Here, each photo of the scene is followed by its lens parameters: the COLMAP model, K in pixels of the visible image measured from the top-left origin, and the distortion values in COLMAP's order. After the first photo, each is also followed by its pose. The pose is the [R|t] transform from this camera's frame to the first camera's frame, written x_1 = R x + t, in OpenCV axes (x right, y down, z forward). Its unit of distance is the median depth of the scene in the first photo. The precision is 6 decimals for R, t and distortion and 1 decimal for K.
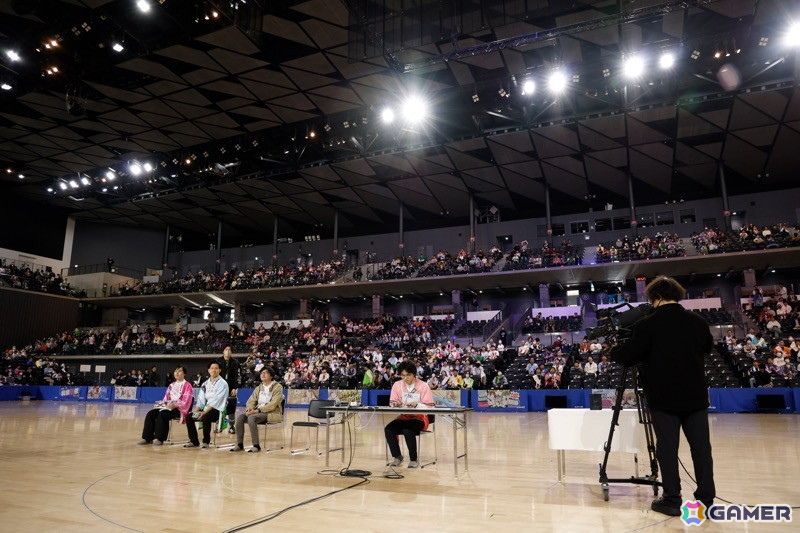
lens RADIAL K [[556.4, 0, 405.3], [0, 556.4, 271.2], [0, 0, 1]] dist [-0.095418, 0.072825]
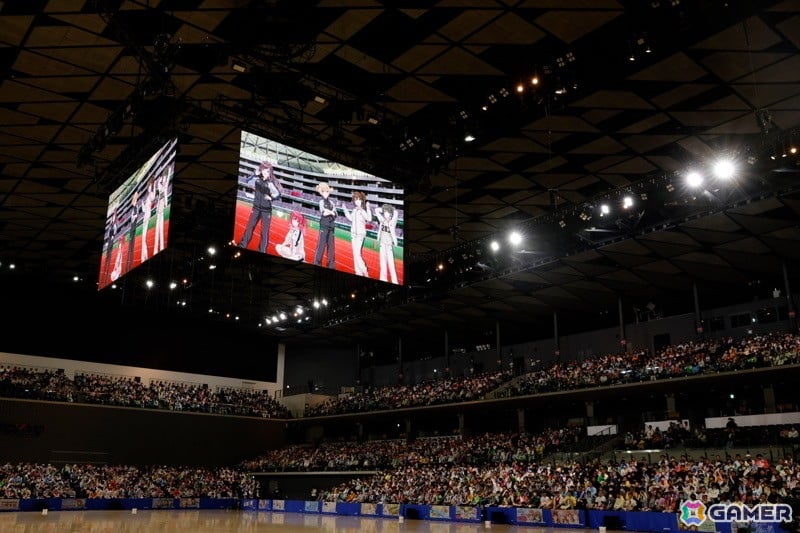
lens RADIAL K [[744.6, 0, 391.4], [0, 744.6, 267.0], [0, 0, 1]] dist [-0.010876, 0.017734]
pose [[0.881355, -0.126736, -0.455139, 0.383267], [0.084259, 0.990070, -0.112528, -0.079139], [0.464881, 0.060827, 0.883281, -0.330236]]
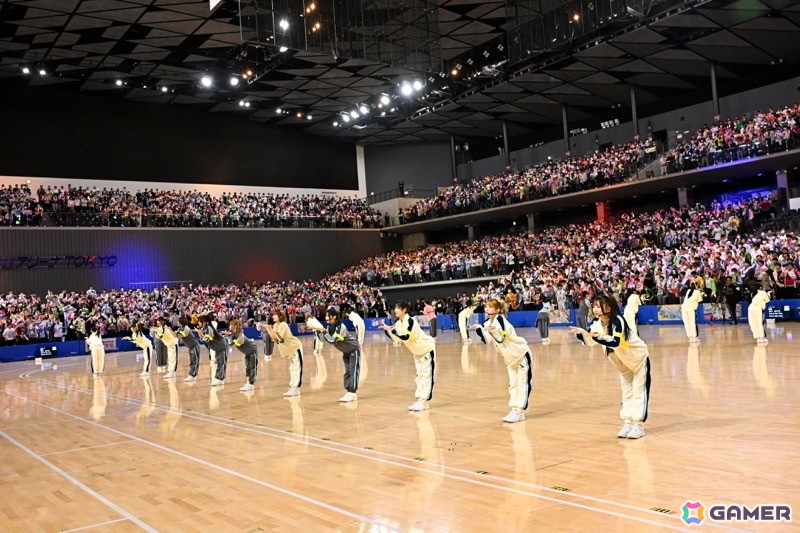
lens RADIAL K [[759.1, 0, 397.3], [0, 759.1, 267.3], [0, 0, 1]] dist [-0.003527, 0.004877]
pose [[0.853536, -0.081514, -0.514618, 0.156954], [0.168823, 0.977669, 0.125148, -0.054331], [0.492925, -0.193698, 0.848237, -0.205610]]
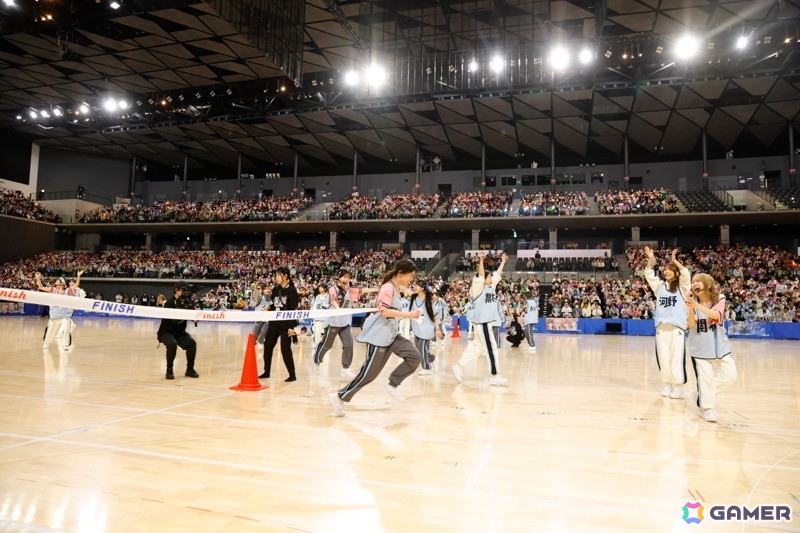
lens RADIAL K [[556.4, 0, 405.3], [0, 556.4, 271.2], [0, 0, 1]] dist [-0.095418, 0.072825]
pose [[0.992085, 0.033063, 0.121141, -0.040053], [-0.049106, 0.990040, 0.131942, -0.034912], [-0.115572, -0.136846, 0.983827, -0.165955]]
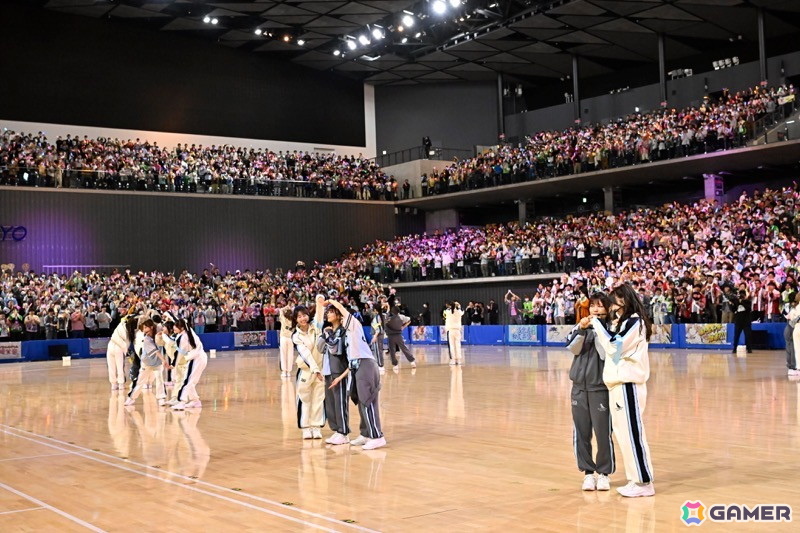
lens RADIAL K [[1044.0, 0, 388.1], [0, 1044.0, 265.1], [0, 0, 1]] dist [-0.012629, 0.032290]
pose [[0.845187, -0.048933, -0.532227, 0.131745], [0.138092, 0.981981, 0.129008, -0.049720], [0.516324, -0.182532, 0.836715, -0.184768]]
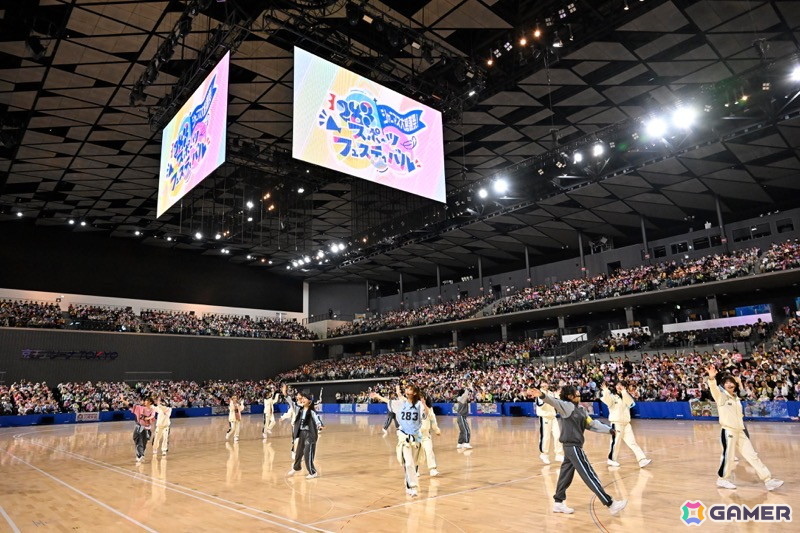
lens RADIAL K [[545.6, 0, 398.6], [0, 545.6, 264.6], [0, 0, 1]] dist [0.004138, 0.002282]
pose [[0.896626, -0.124742, -0.424855, 0.276405], [0.116278, 0.992155, -0.045912, -0.062559], [0.427250, -0.008235, 0.904096, -0.242606]]
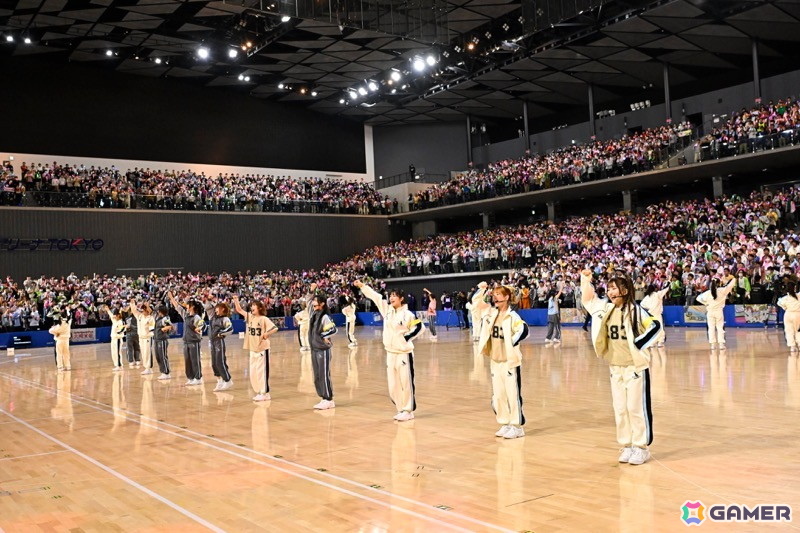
lens RADIAL K [[812.4, 0, 391.4], [0, 812.4, 266.9], [0, 0, 1]] dist [-0.002766, -0.002259]
pose [[0.842277, -0.058146, -0.535900, 0.158301], [0.152357, 0.979308, 0.133204, -0.051650], [0.517065, -0.193843, 0.833708, -0.187892]]
